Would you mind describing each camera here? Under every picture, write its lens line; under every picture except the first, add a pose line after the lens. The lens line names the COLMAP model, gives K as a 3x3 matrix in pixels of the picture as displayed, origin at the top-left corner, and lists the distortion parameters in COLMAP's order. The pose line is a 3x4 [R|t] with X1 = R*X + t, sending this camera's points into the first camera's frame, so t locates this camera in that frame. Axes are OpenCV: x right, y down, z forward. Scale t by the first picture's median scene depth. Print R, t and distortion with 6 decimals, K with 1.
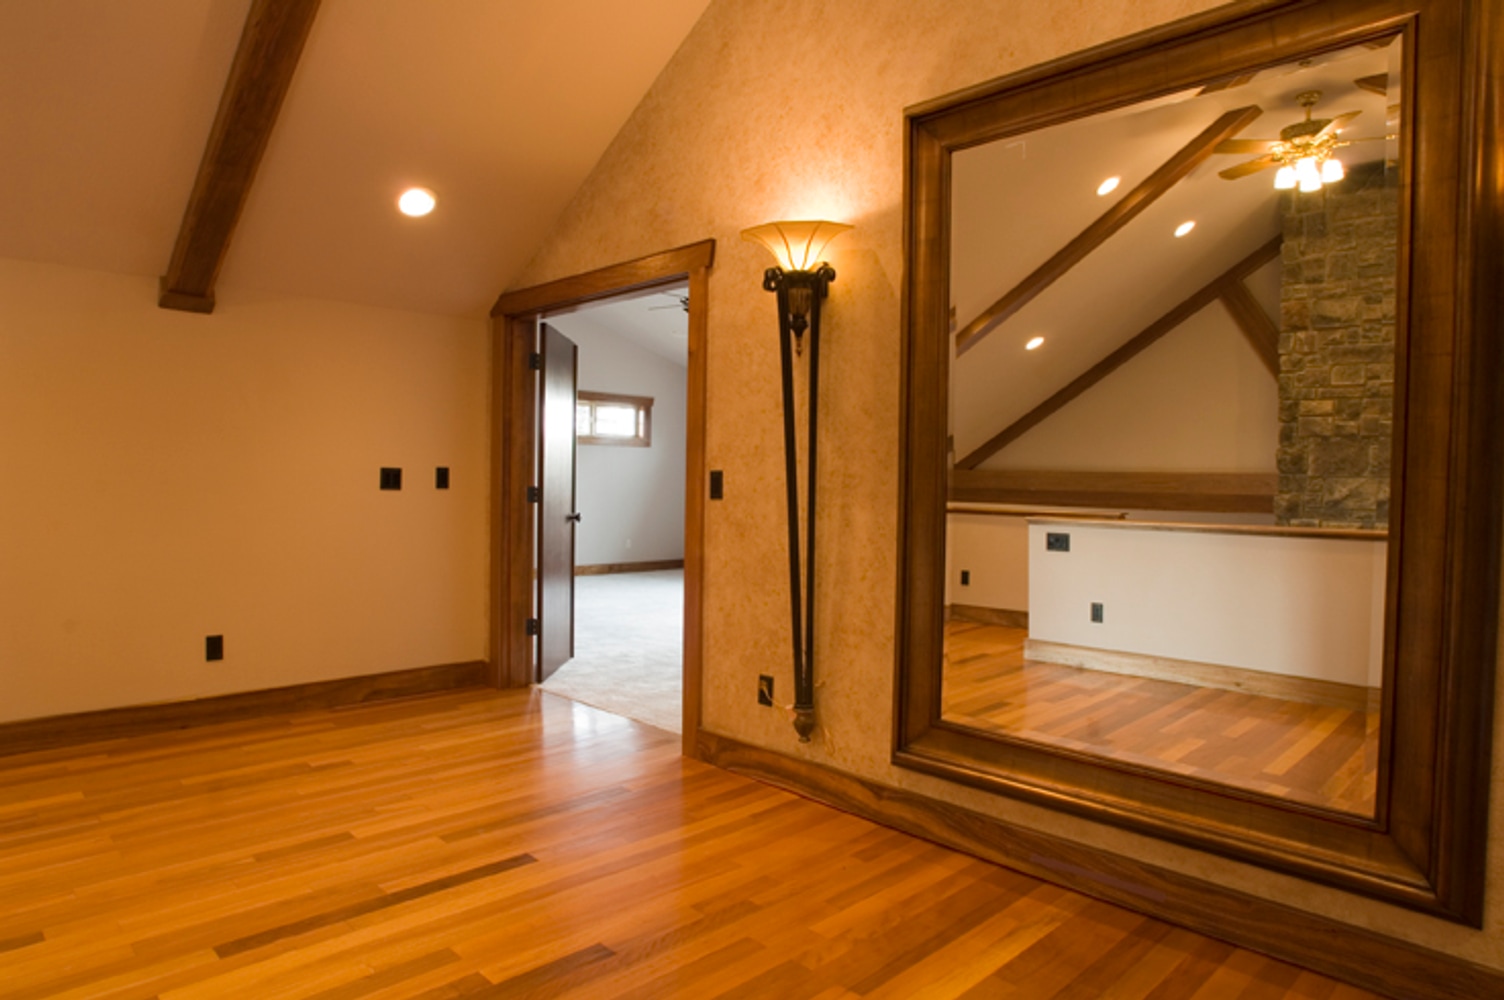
lens RADIAL K [[911.4, 0, 747.7], [0, 911.4, 513.2], [0, 0, 1]] dist [-0.055849, 0.014768]
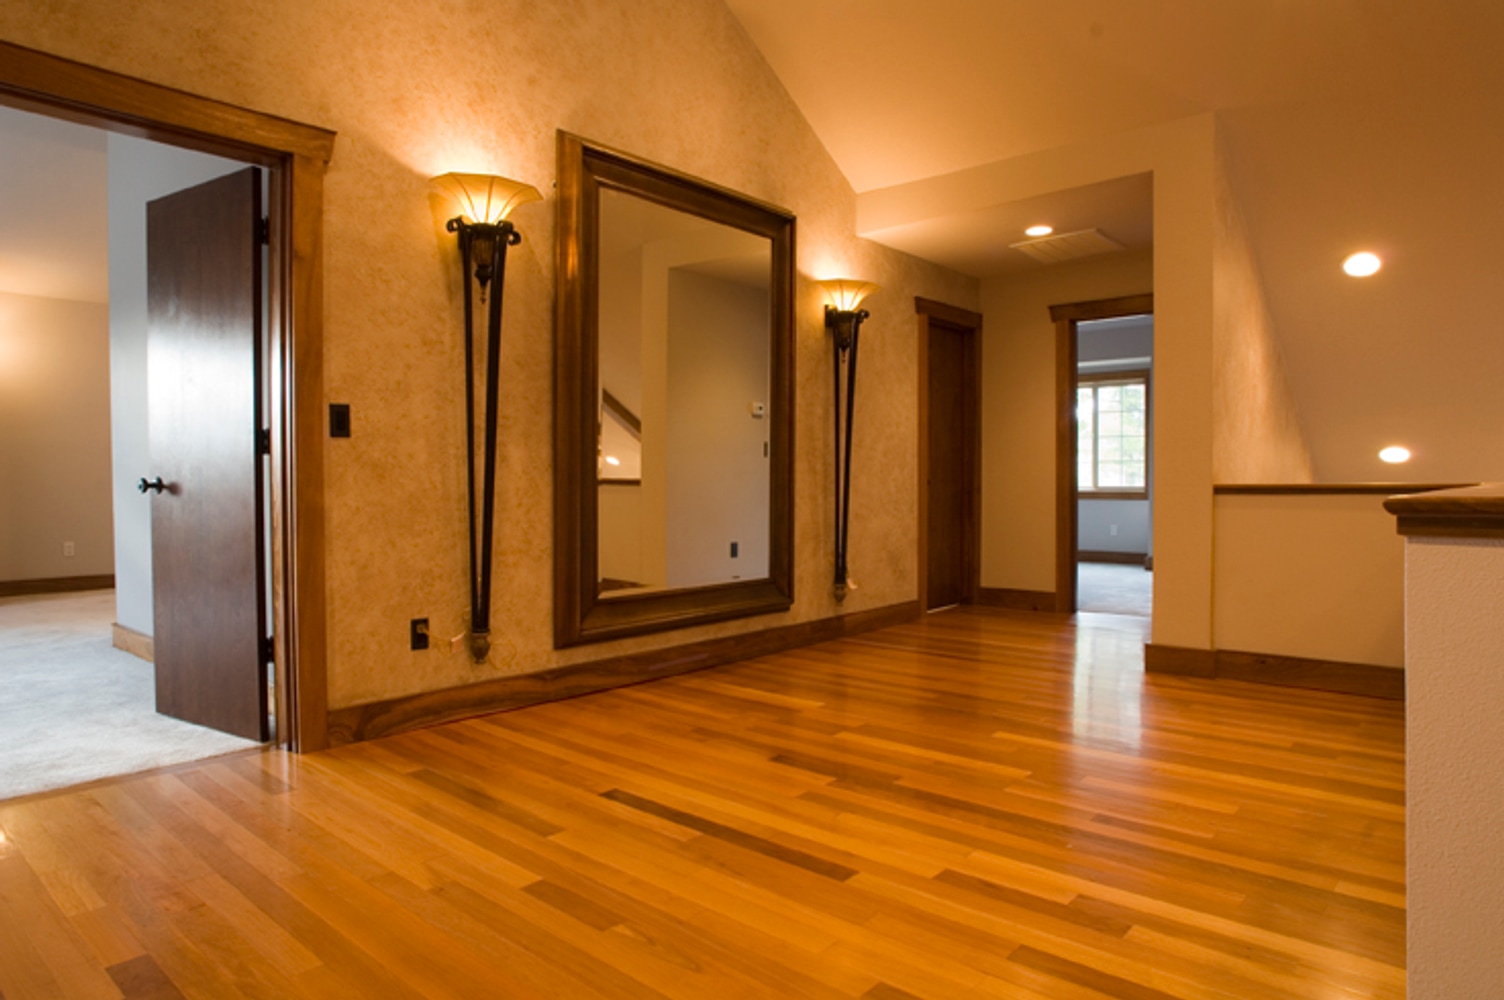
lens RADIAL K [[911.4, 0, 742.8], [0, 911.4, 494.6], [0, 0, 1]] dist [-0.055849, 0.014768]
pose [[-0.062606, -0.043332, 0.997097, -1.001224], [0.028271, 0.998579, 0.045171, 0.012253], [-0.997638, 0.031017, -0.061292, 0.739797]]
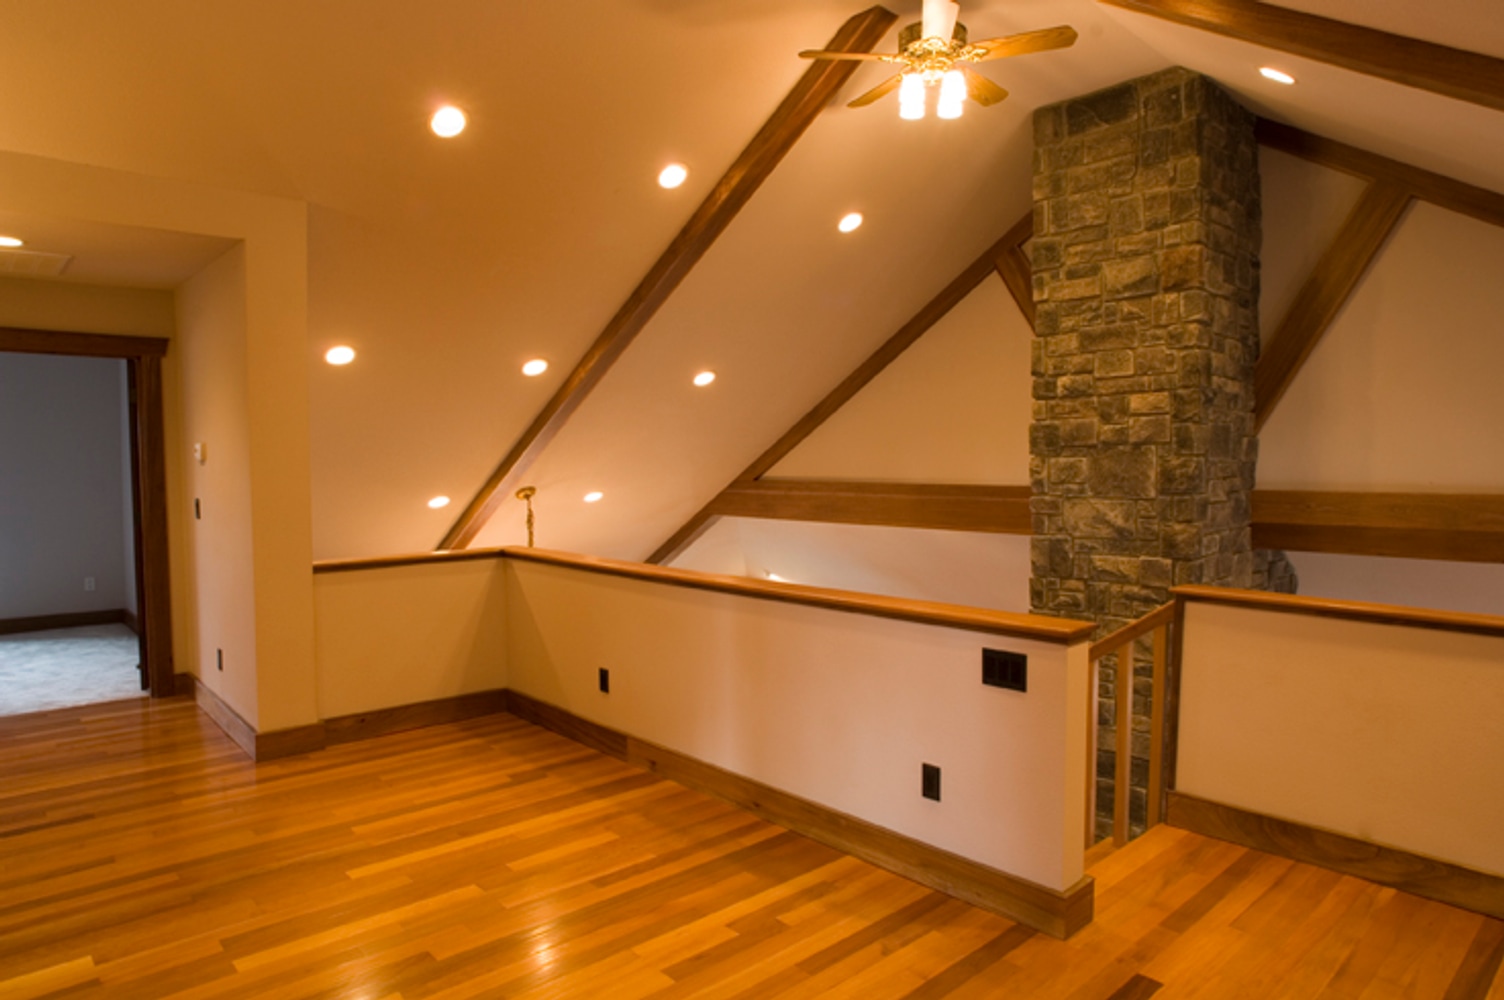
lens RADIAL K [[911.4, 0, 747.6], [0, 911.4, 500.0], [0, 0, 1]] dist [-0.055849, 0.014768]
pose [[-0.998319, -0.026399, 0.051599, -0.478065], [-0.022560, 0.997033, 0.073601, -0.131697], [-0.053389, 0.072313, -0.995952, 1.271349]]
